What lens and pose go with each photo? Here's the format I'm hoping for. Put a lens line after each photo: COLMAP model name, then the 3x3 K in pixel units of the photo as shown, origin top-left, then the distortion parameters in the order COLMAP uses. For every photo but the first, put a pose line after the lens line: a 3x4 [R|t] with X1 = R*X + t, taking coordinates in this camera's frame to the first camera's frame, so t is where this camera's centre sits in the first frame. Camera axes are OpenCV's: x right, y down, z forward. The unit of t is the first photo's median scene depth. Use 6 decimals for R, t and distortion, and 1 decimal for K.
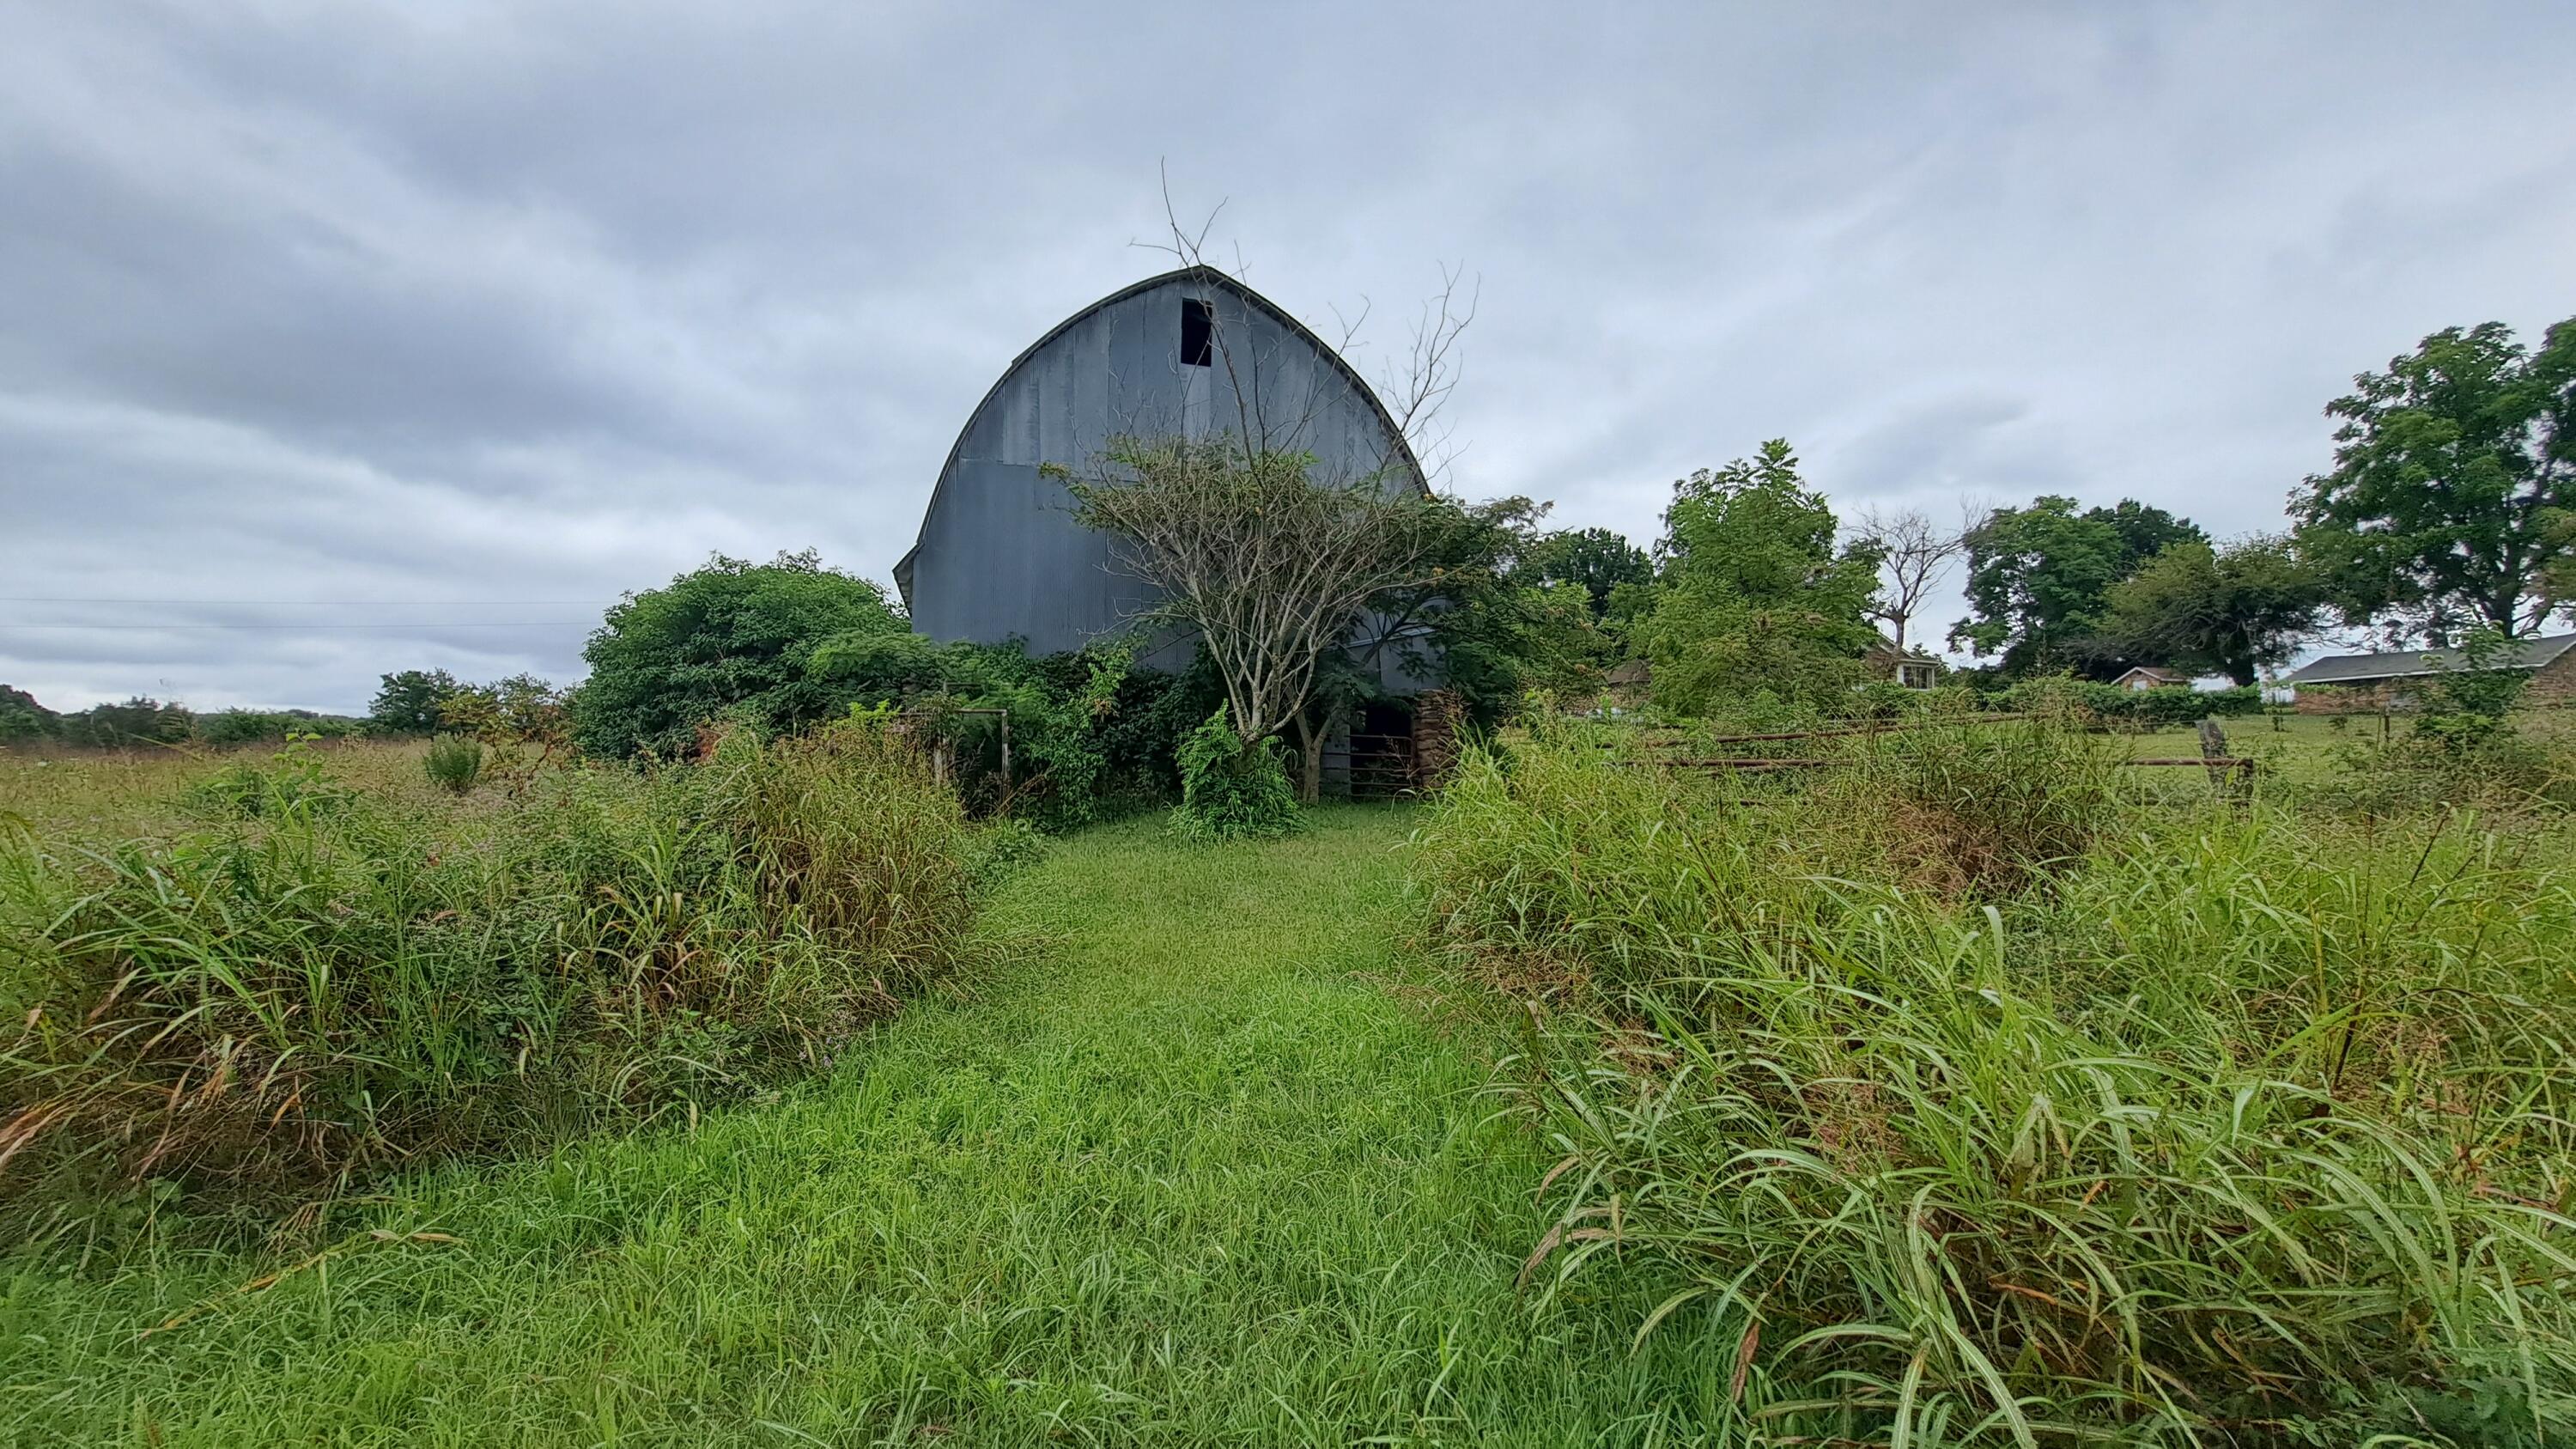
lens RADIAL K [[1020.3, 0, 1269.2], [0, 1020.3, 739.4], [0, 0, 1]] dist [-0.019861, -0.000726]
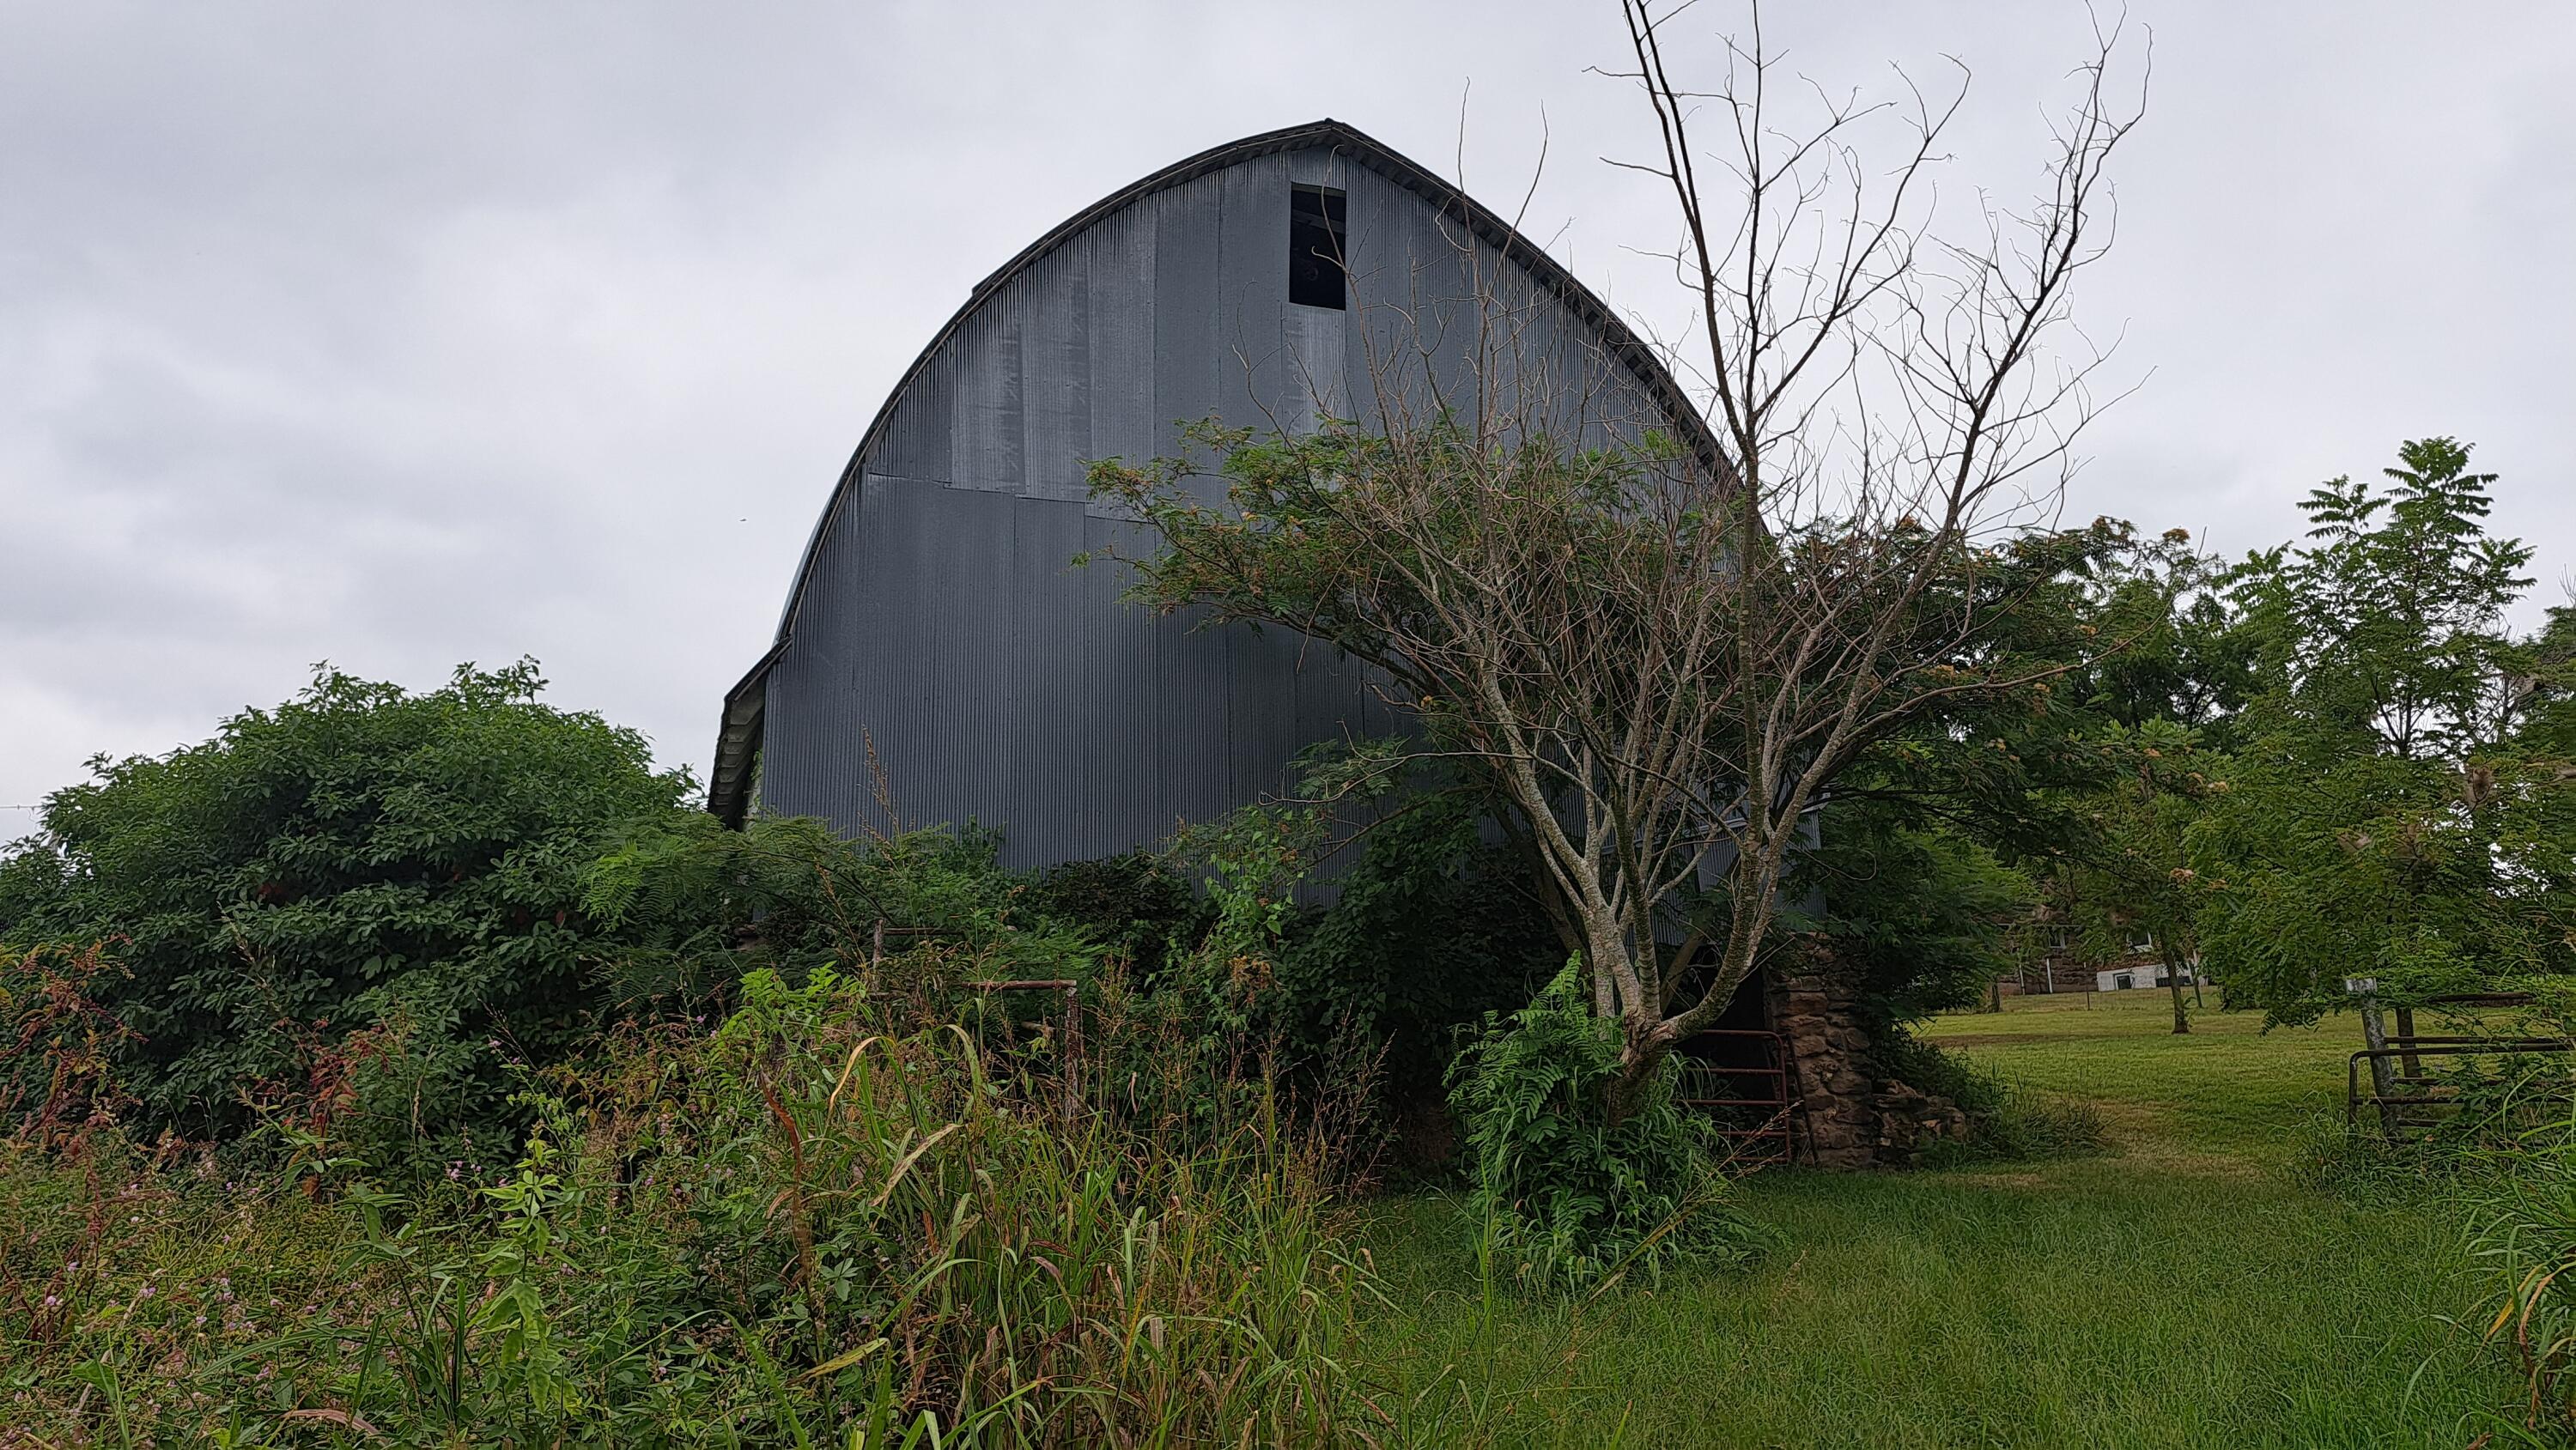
lens RADIAL K [[1791.0, 0, 1288.0], [0, 1791.0, 725.0], [0, 0, 1]] dist [0.026492, -0.000796]
pose [[0.997237, -0.011145, 0.073450, -0.166720], [0.024214, 0.983455, -0.179524, 0.002144], [-0.070234, 0.180807, 0.981008, 0.159714]]
